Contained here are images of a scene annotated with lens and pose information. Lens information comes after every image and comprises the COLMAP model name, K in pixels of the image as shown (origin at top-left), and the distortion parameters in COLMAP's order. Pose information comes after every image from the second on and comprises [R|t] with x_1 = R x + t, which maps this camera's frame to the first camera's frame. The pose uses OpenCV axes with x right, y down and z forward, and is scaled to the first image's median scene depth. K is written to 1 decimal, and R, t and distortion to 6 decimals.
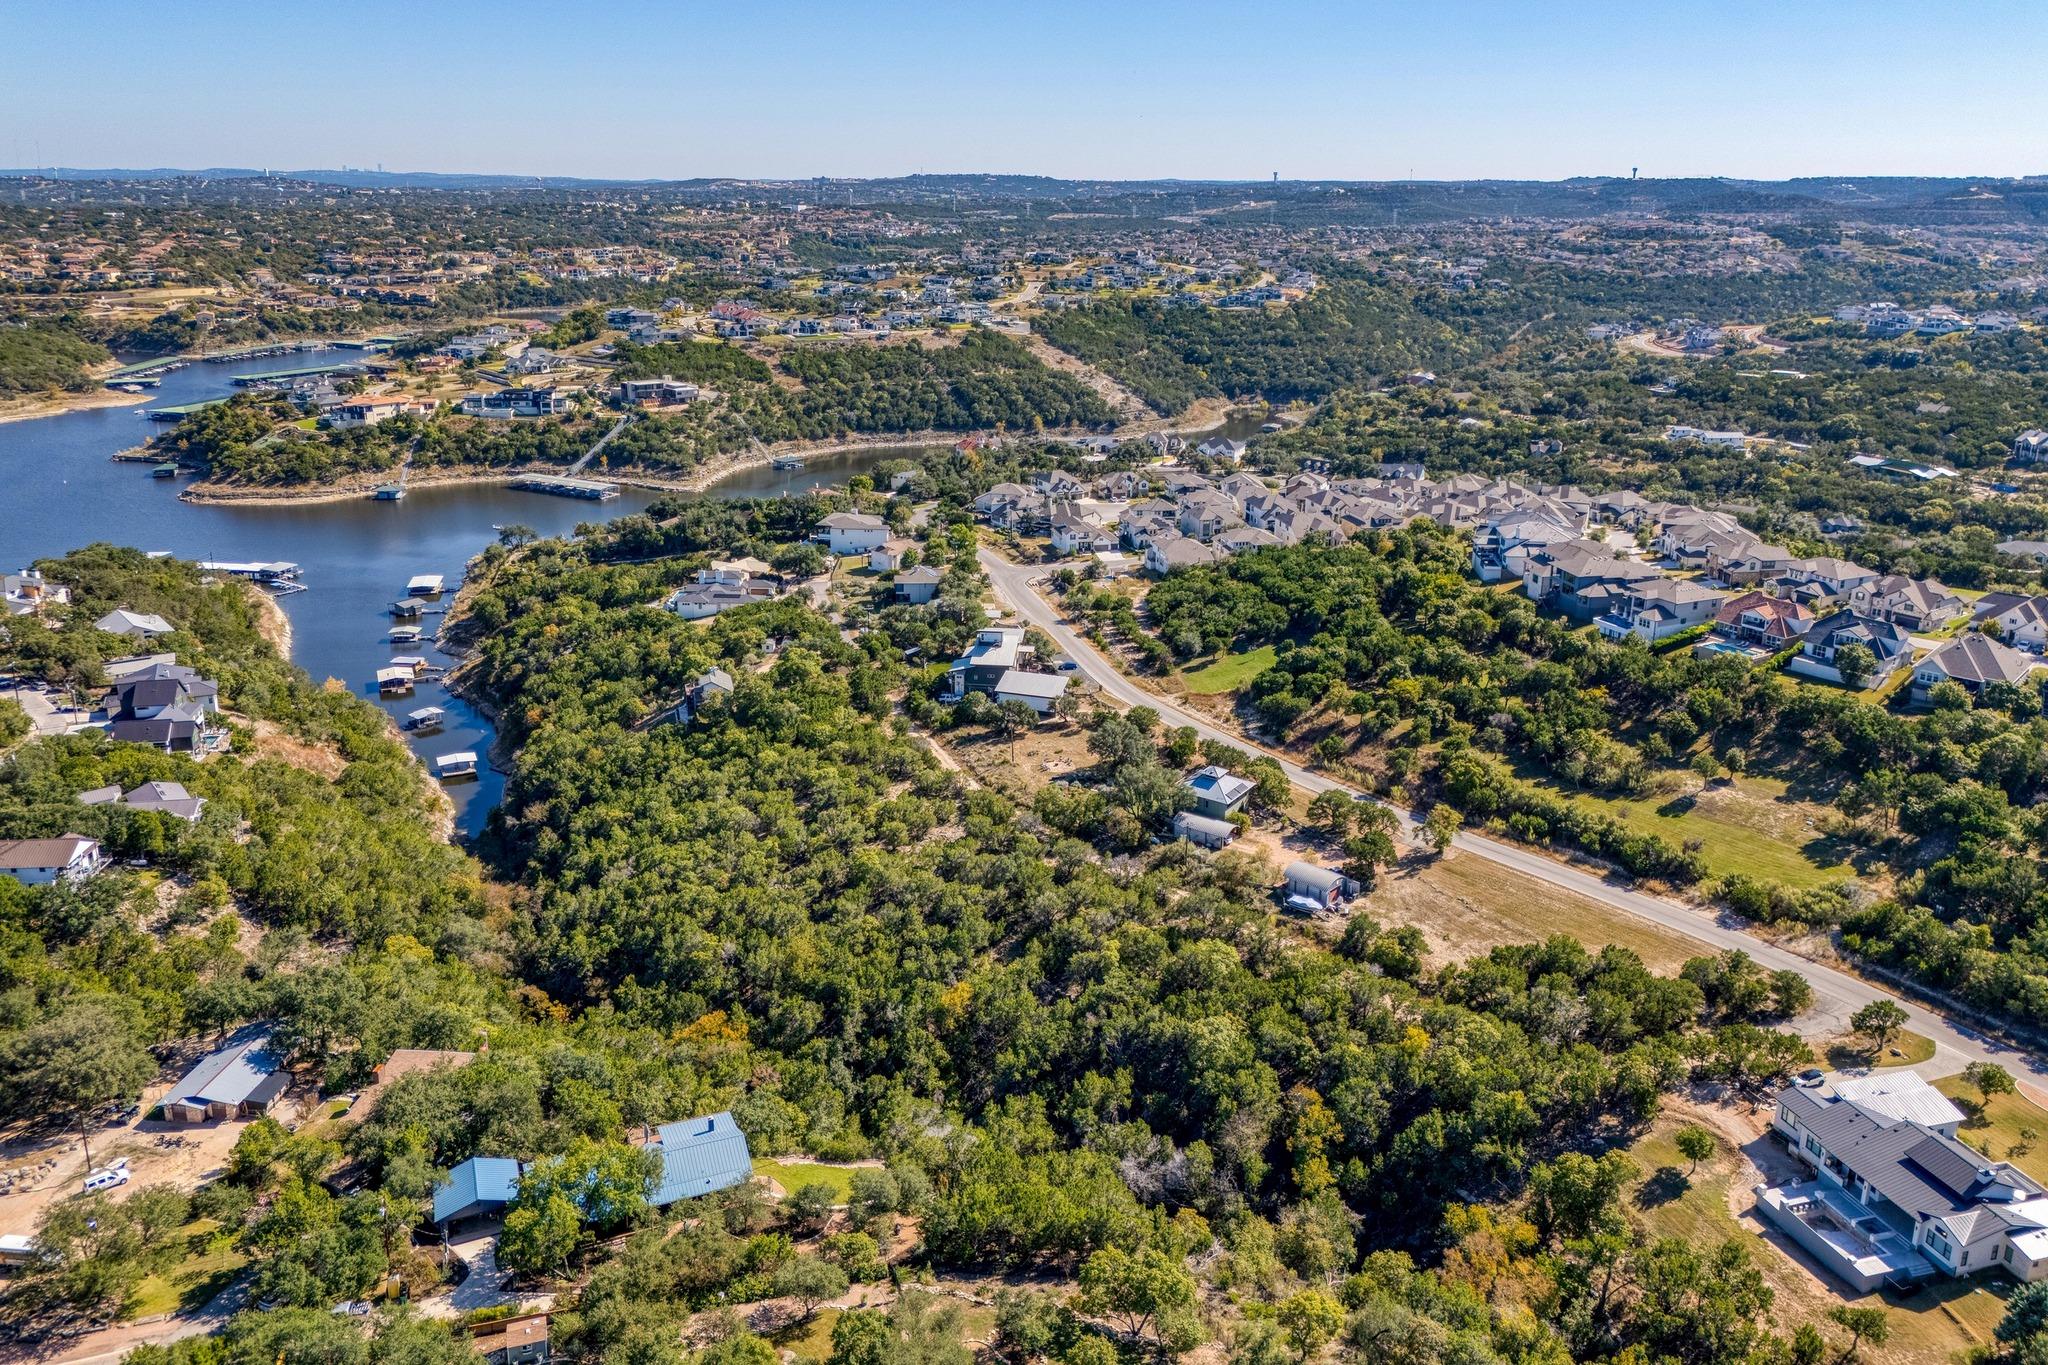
lens RADIAL K [[1522.6, 0, 1016.6], [0, 1522.6, 578.6], [0, 0, 1]] dist [0.077814, -0.085816]
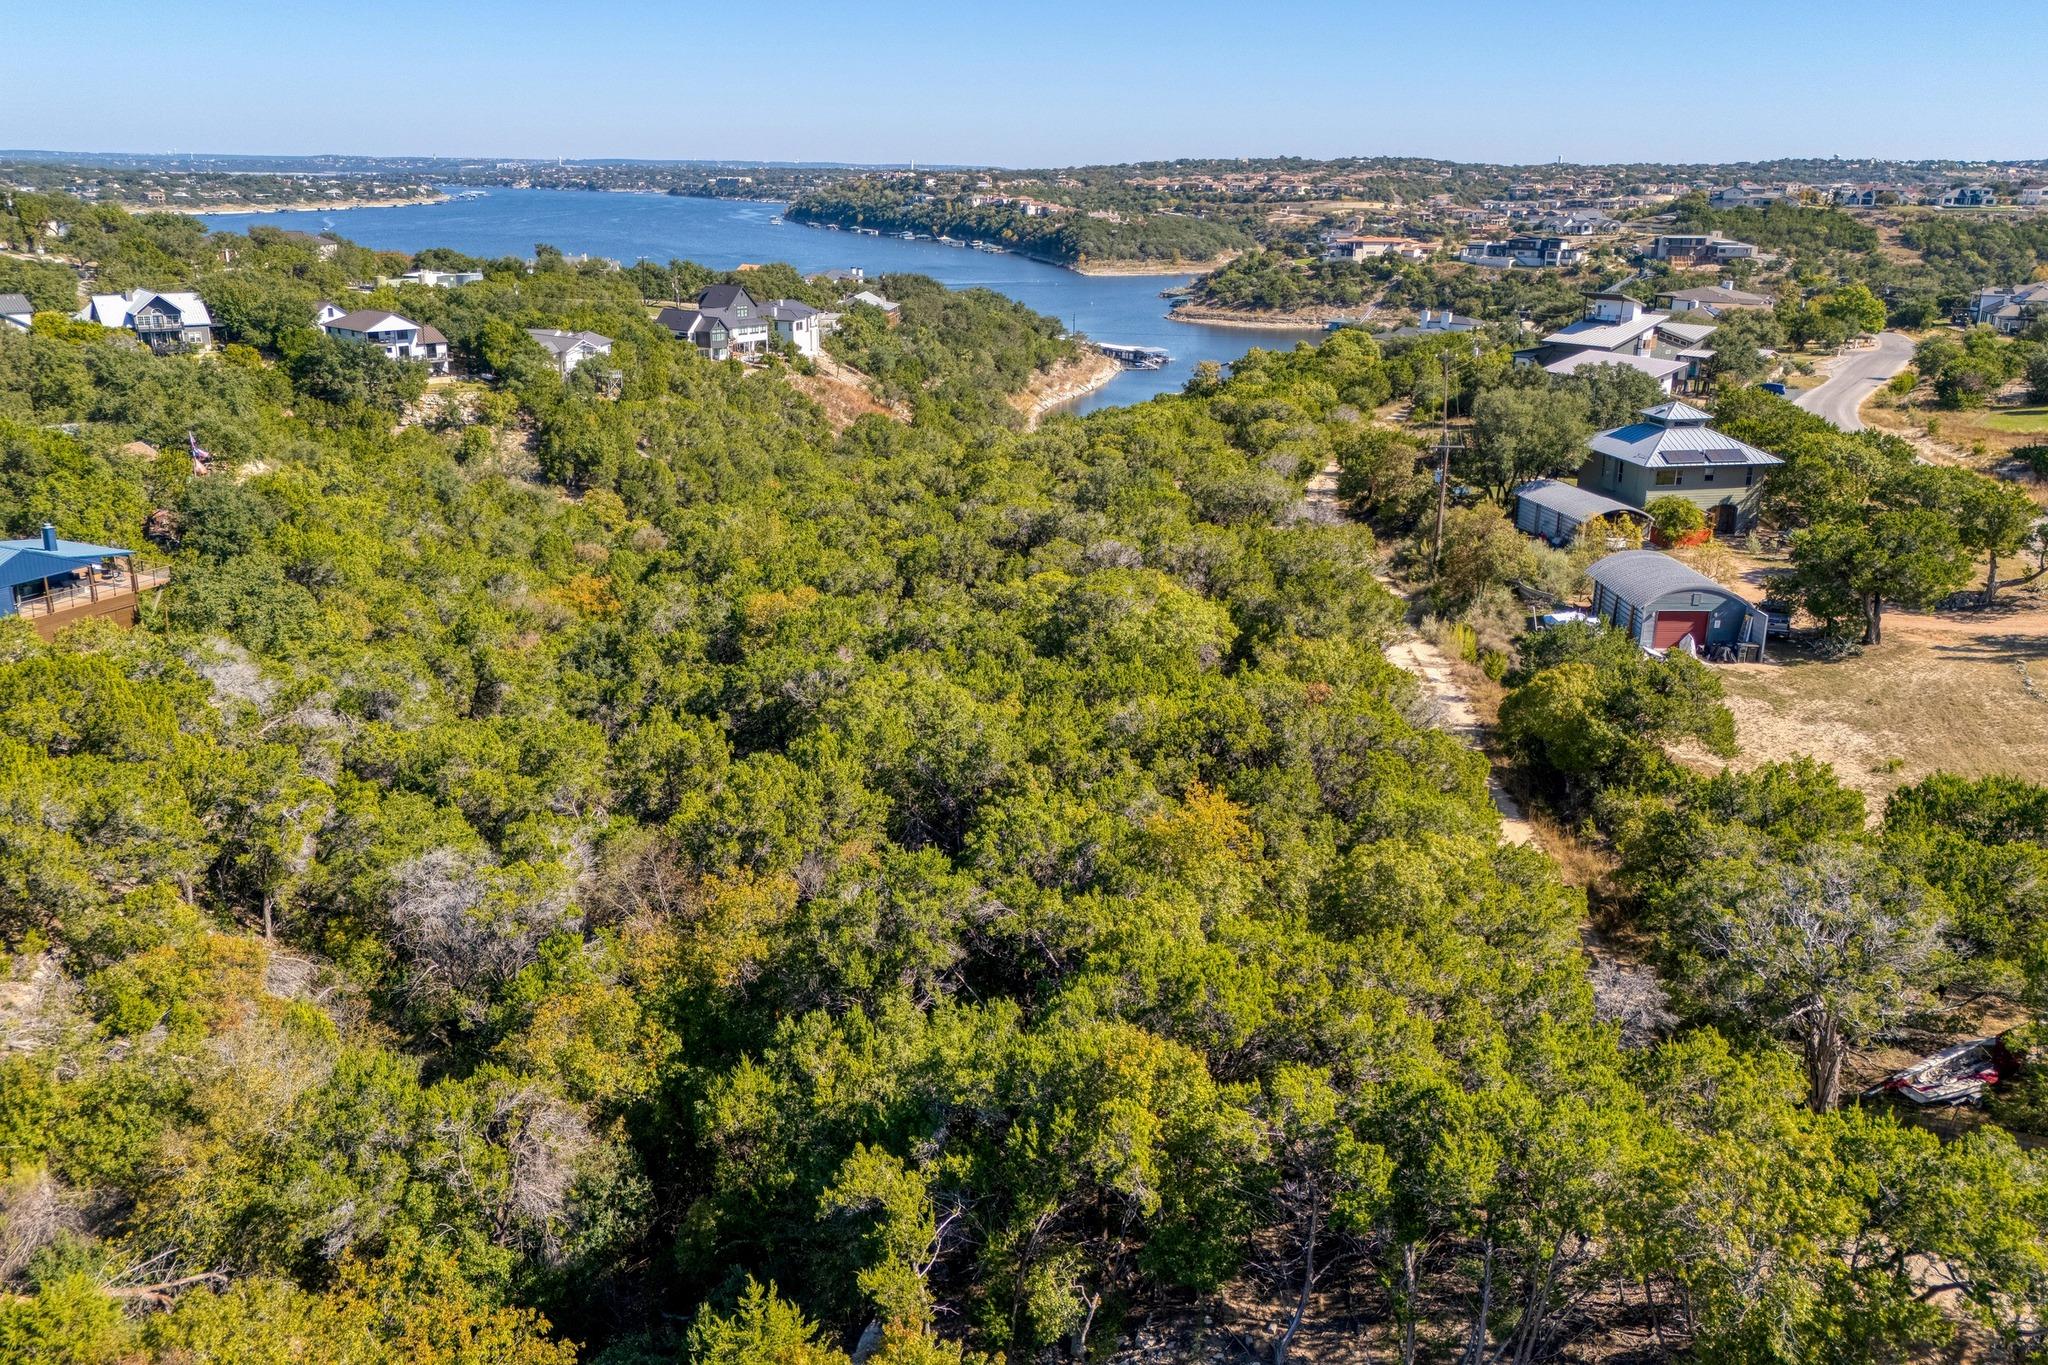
lens RADIAL K [[1498.8, 0, 1016.3], [0, 1498.8, 614.9], [0, 0, 1]] dist [0.060088, -0.054765]
pose [[0.697943, 0.198014, -0.688234, 0.111772], [-0.187221, 0.978044, 0.091533, 0.065702], [0.691248, 0.064967, 0.719692, 0.211339]]
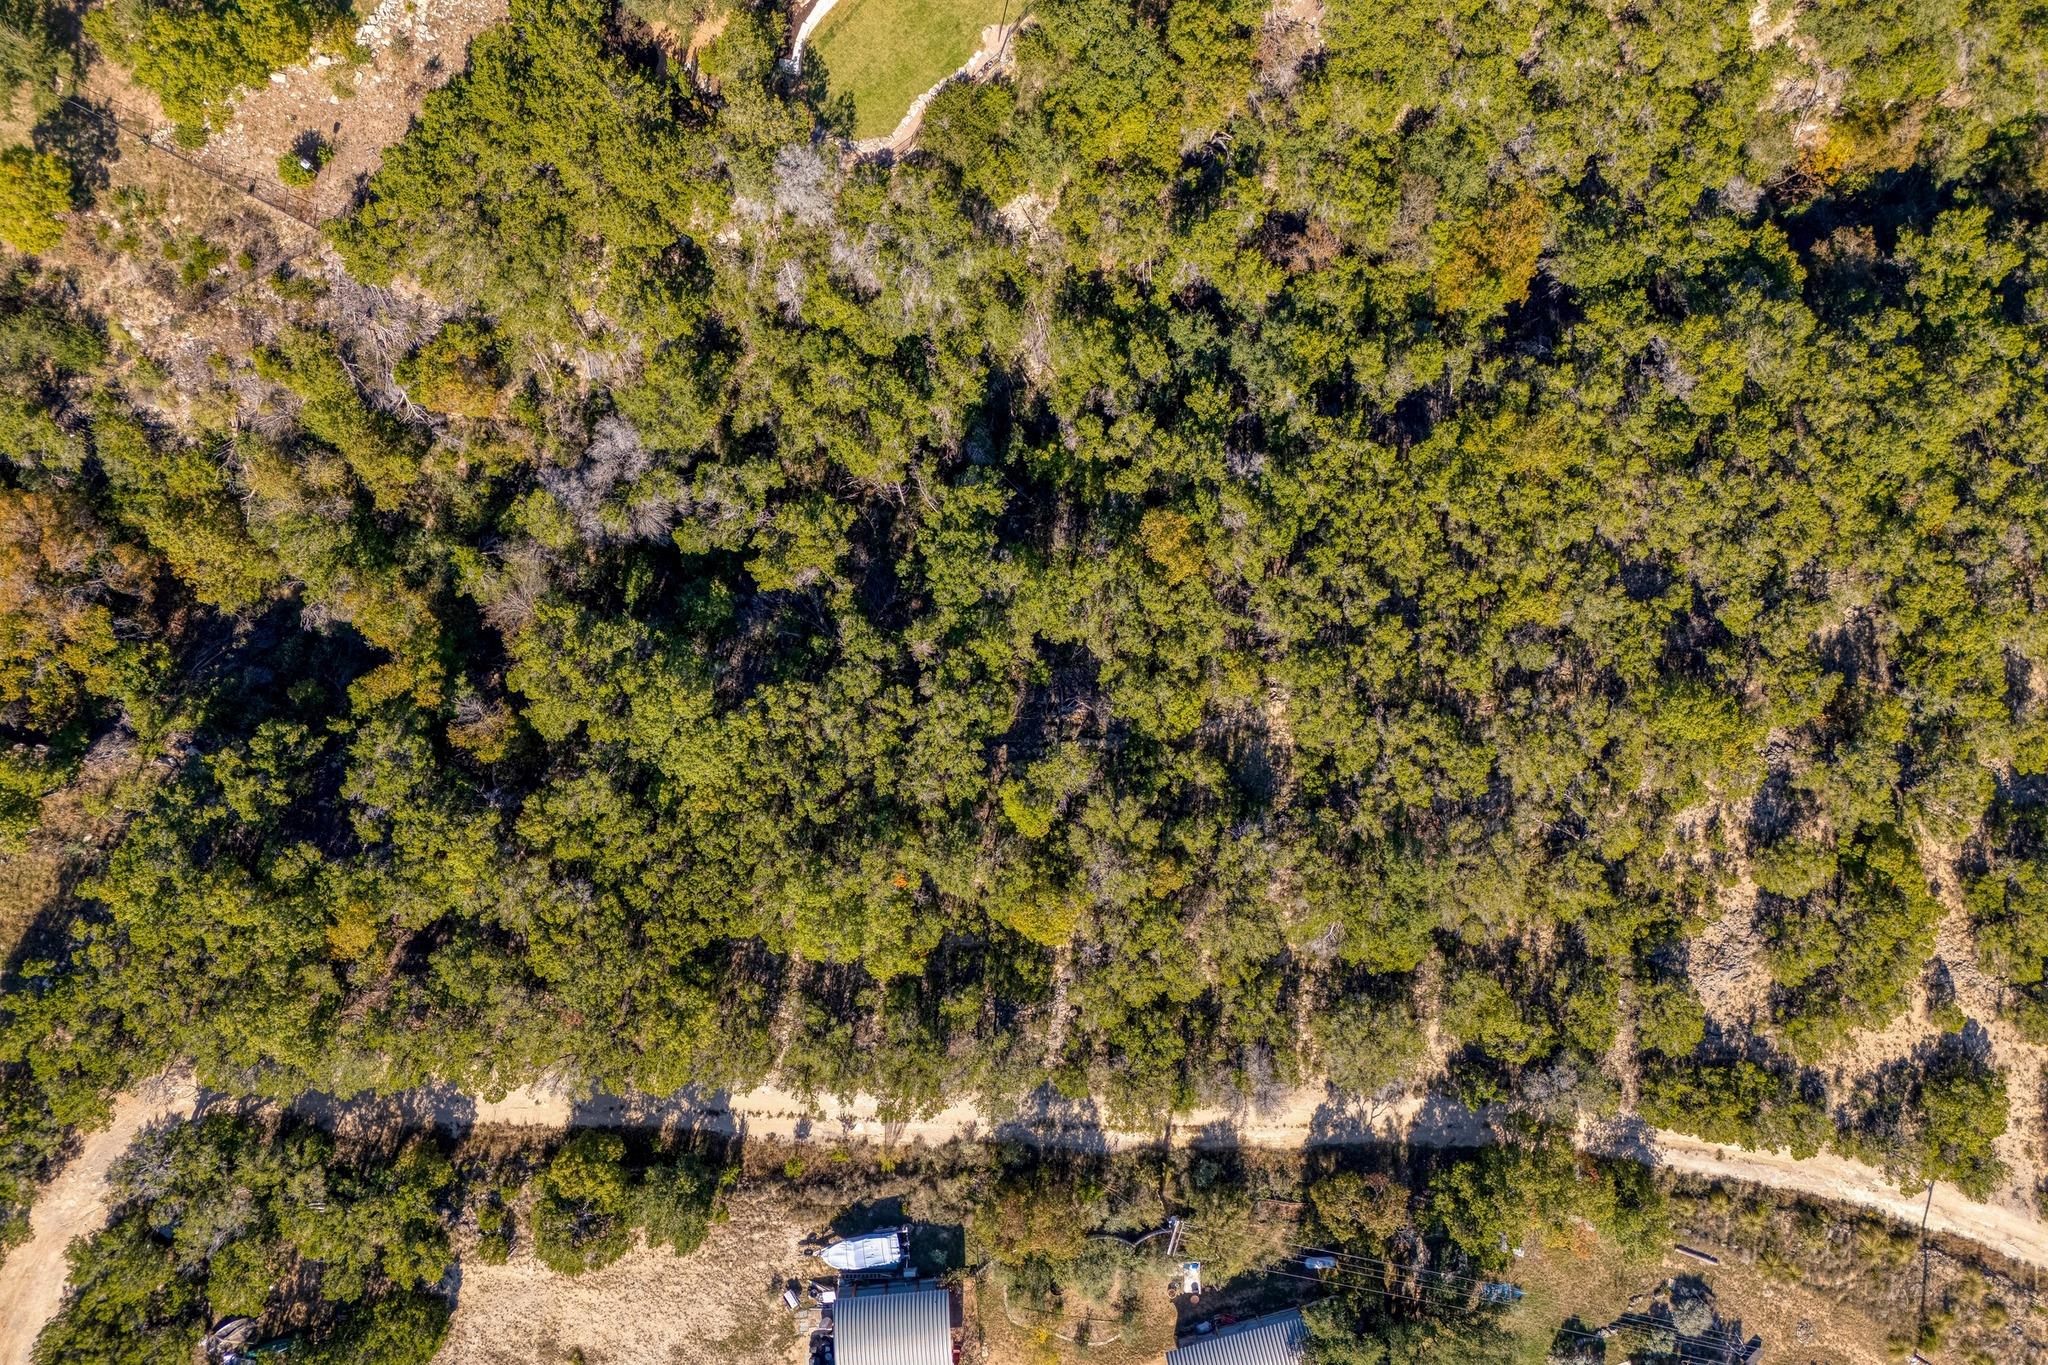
lens RADIAL K [[1479.7, 0, 1015.0], [0, 1479.7, 605.2], [0, 0, 1]] dist [0.086860, -0.103216]
pose [[-0.680433, 0.731955, -0.035394, 0.009801], [-0.229112, -0.166610, 0.959035, -0.063303], [0.696073, 0.660669, 0.281066, 0.255223]]
